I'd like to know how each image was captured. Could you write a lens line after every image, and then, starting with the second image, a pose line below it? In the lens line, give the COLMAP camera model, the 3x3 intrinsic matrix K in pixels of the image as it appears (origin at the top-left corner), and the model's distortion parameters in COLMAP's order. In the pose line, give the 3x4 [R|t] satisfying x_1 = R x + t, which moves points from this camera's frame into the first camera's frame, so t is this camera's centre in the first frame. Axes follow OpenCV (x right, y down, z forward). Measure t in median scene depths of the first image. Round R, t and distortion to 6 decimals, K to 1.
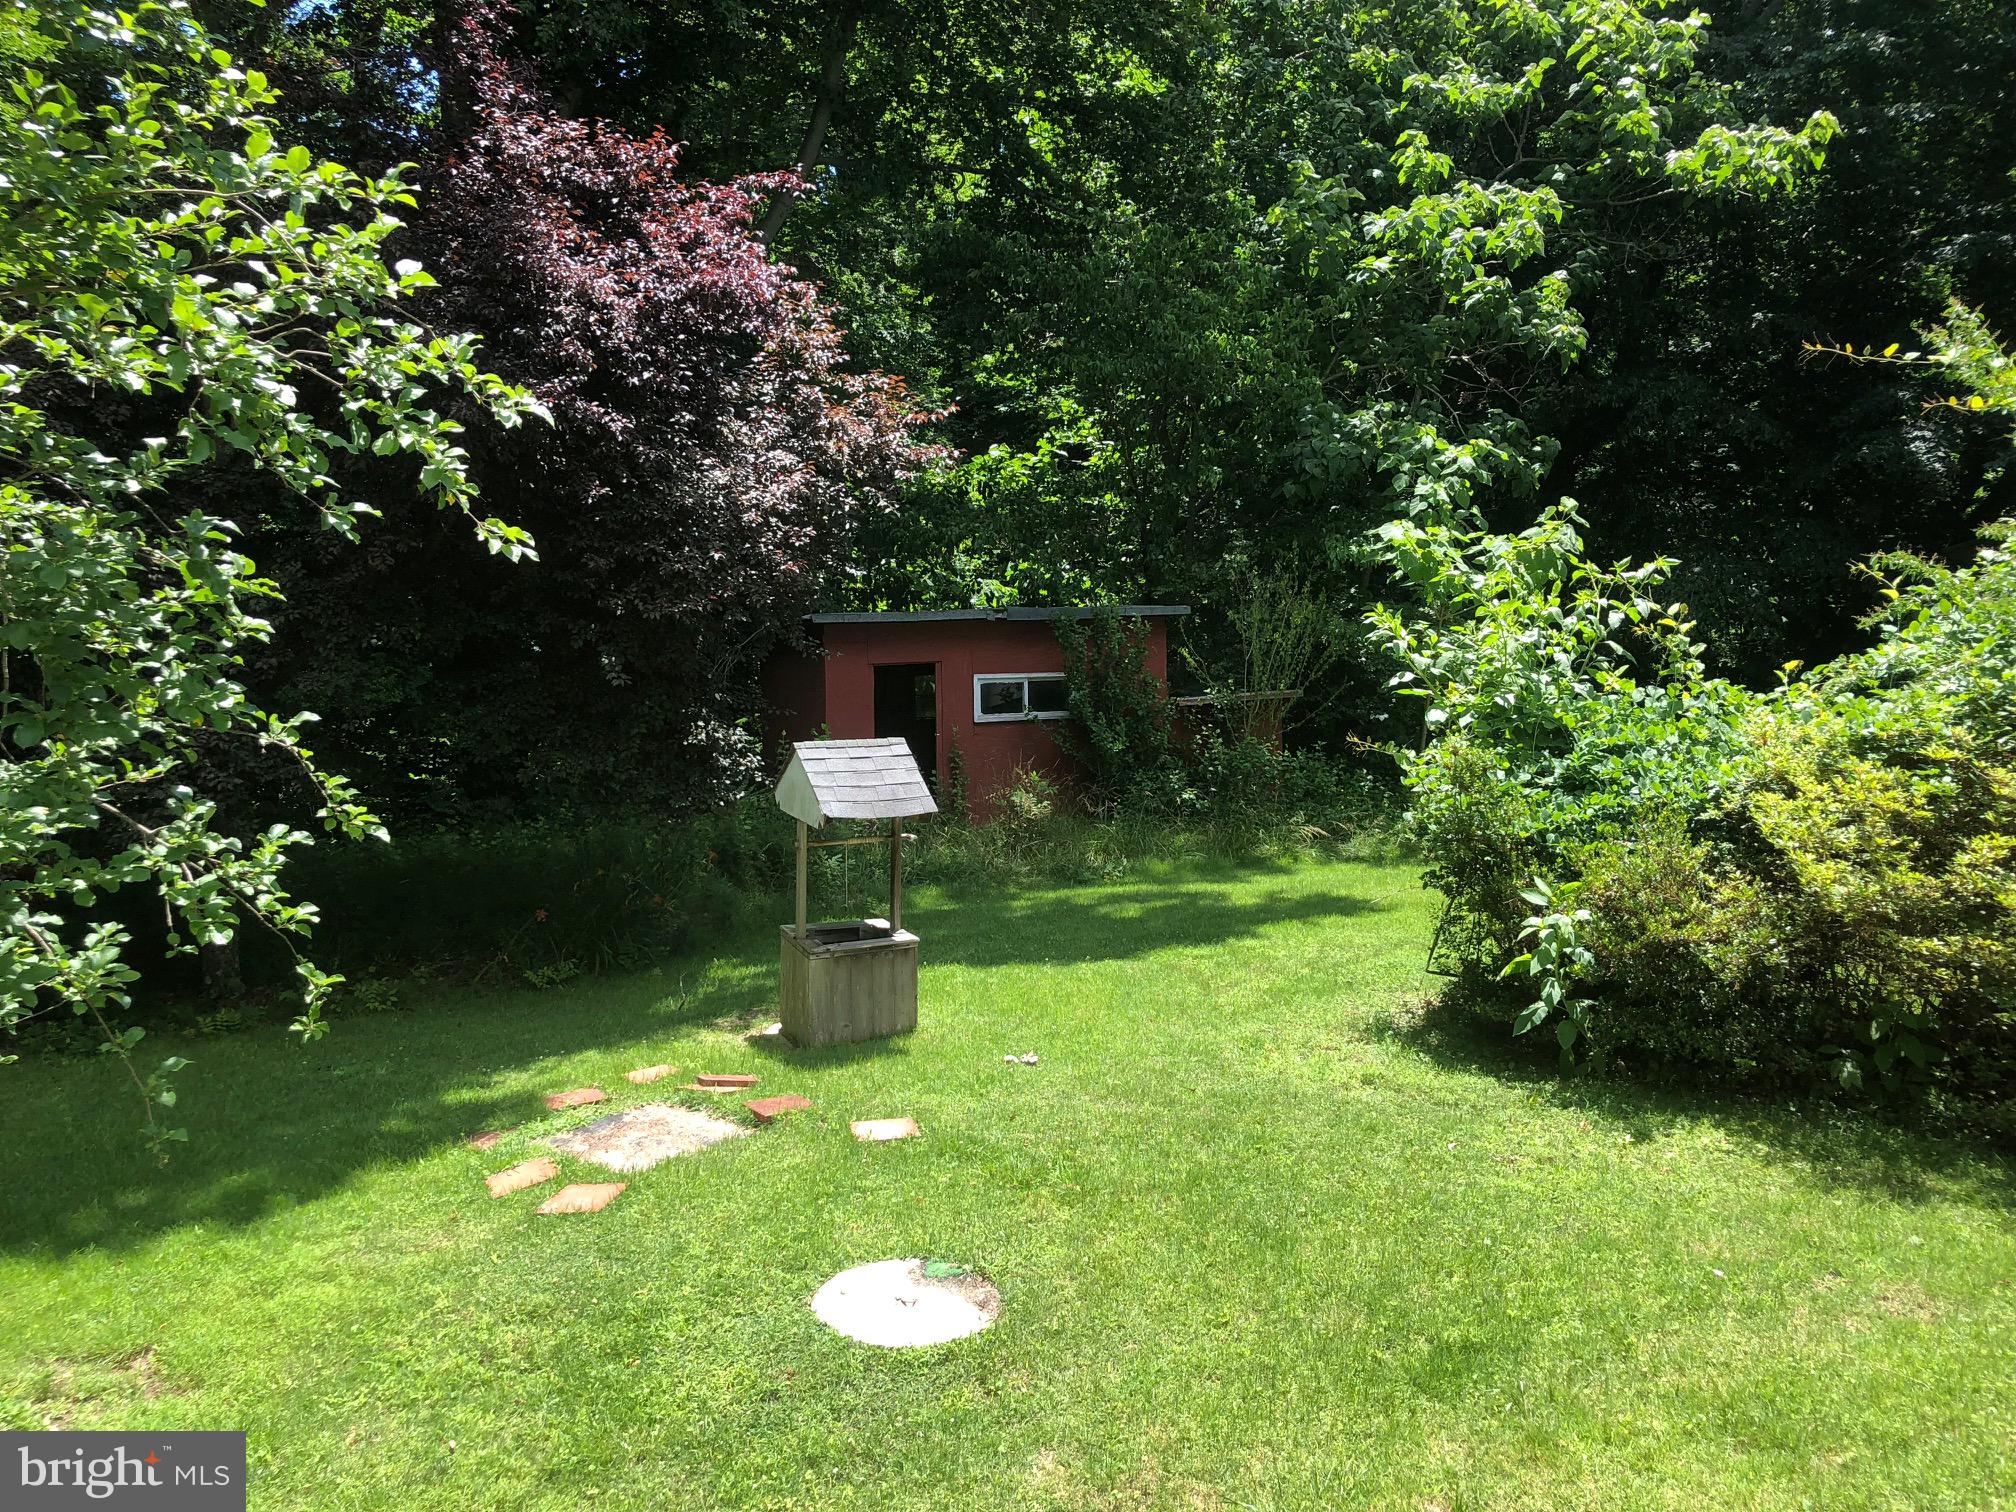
lens RADIAL K [[1659.2, 0, 958.2], [0, 1659.2, 789.6], [0, 0, 1]] dist [0.019479, -0.033375]
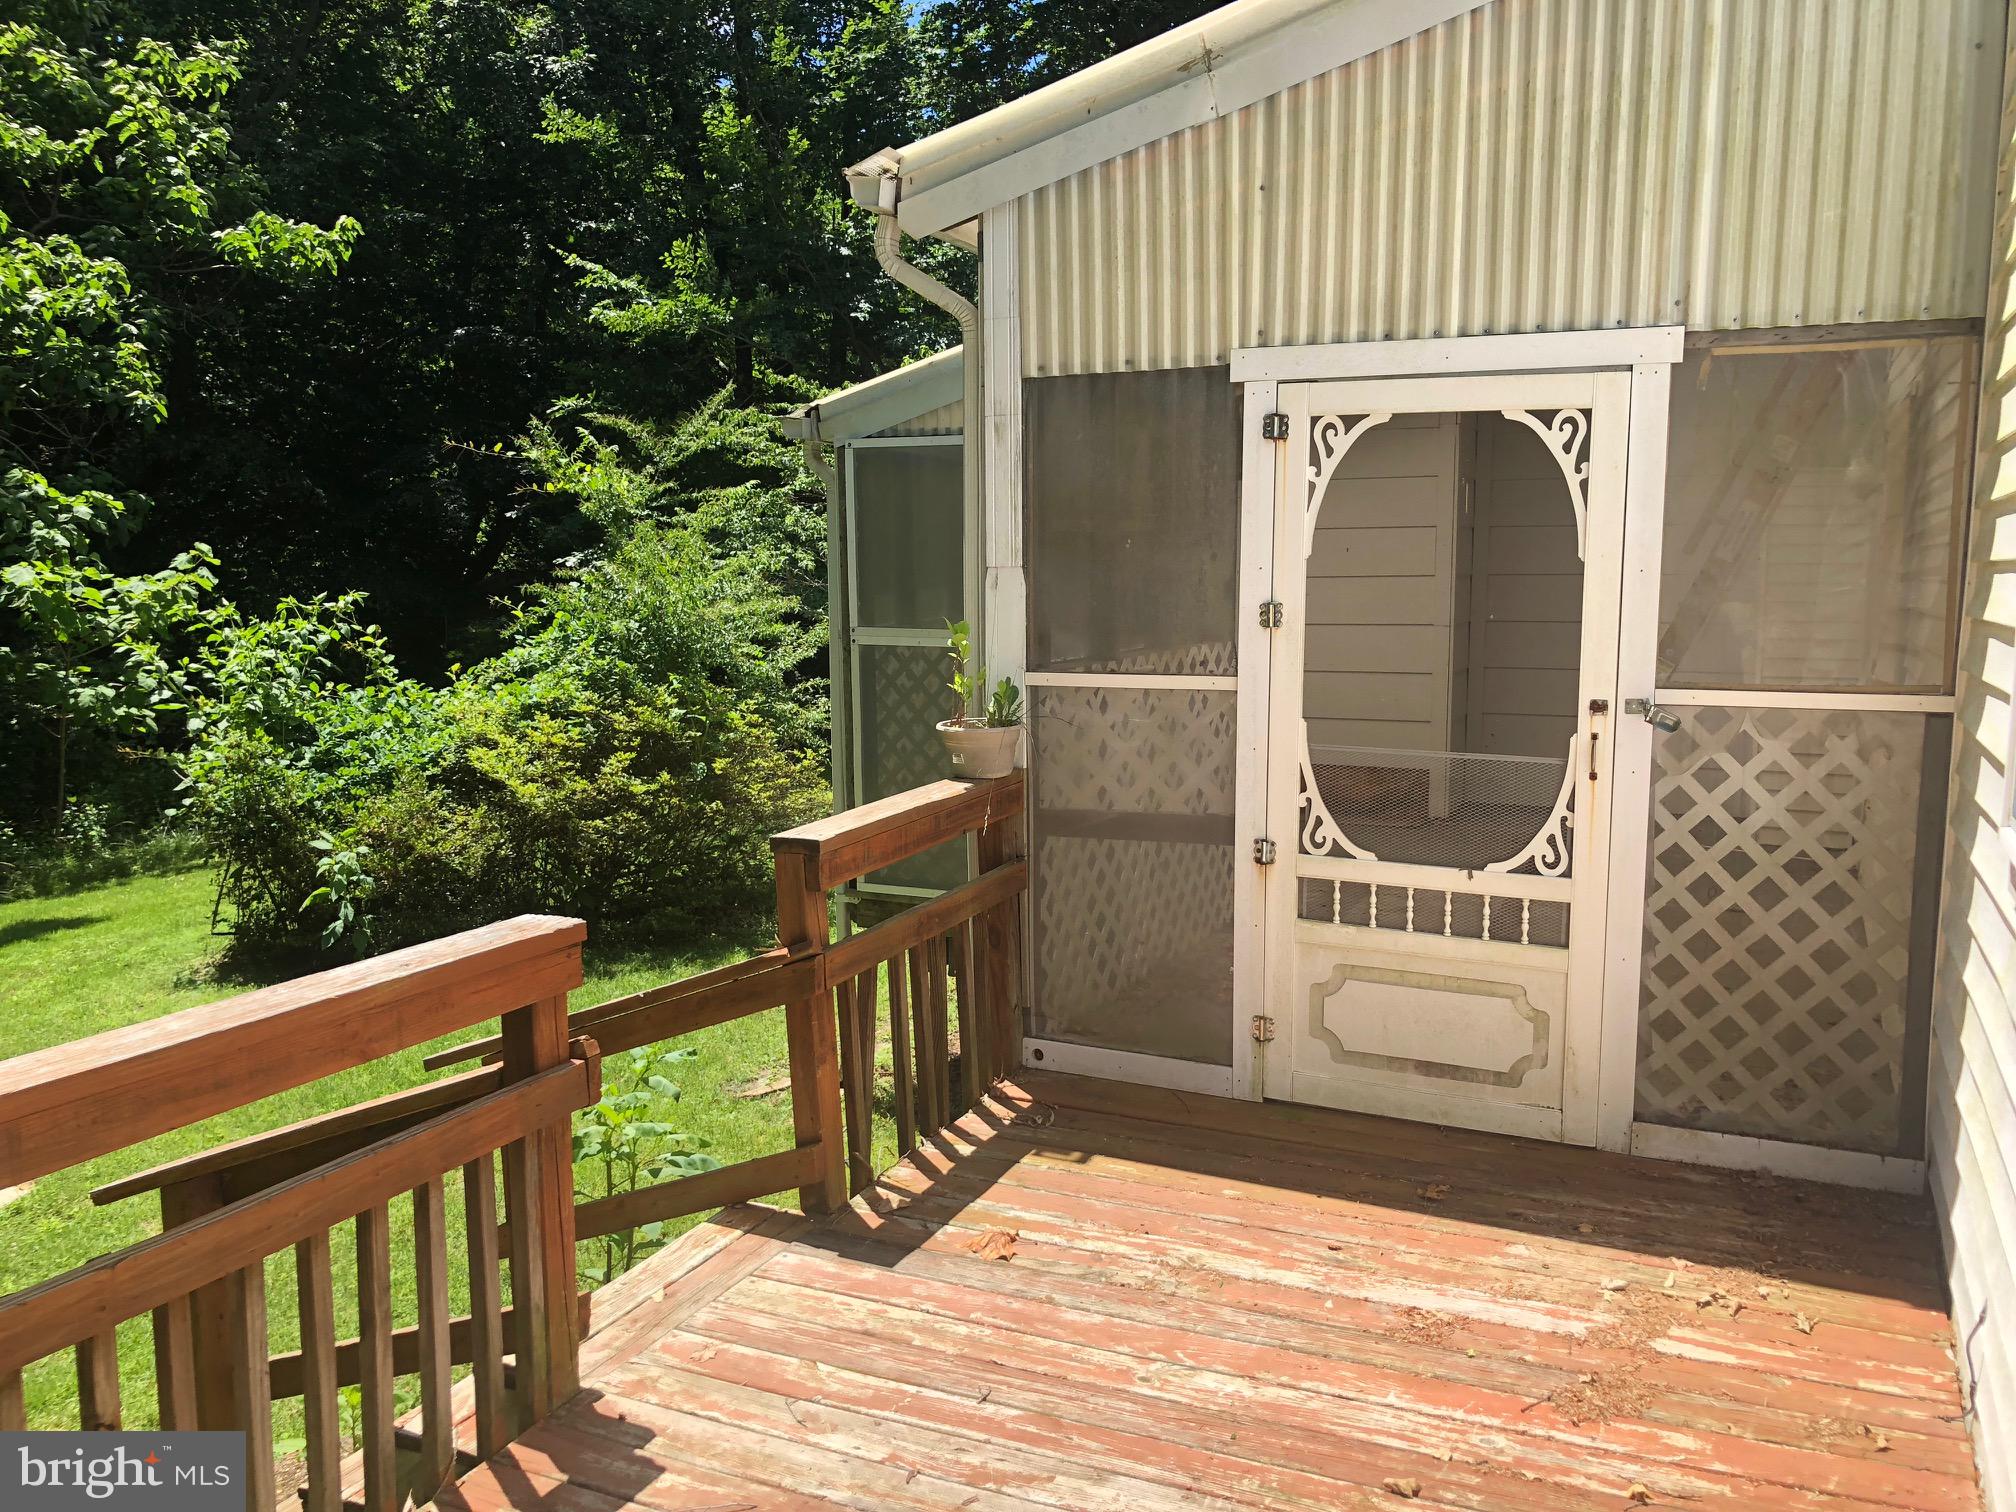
lens RADIAL K [[1659.2, 0, 1013.4], [0, 1659.2, 758.6], [0, 0, 1]] dist [0.019479, -0.033375]
pose [[0.652770, -0.092954, 0.751832, -0.267231], [0.124726, 0.992087, 0.014366, 0.042599], [-0.747218, 0.084395, 0.659198, -0.279447]]
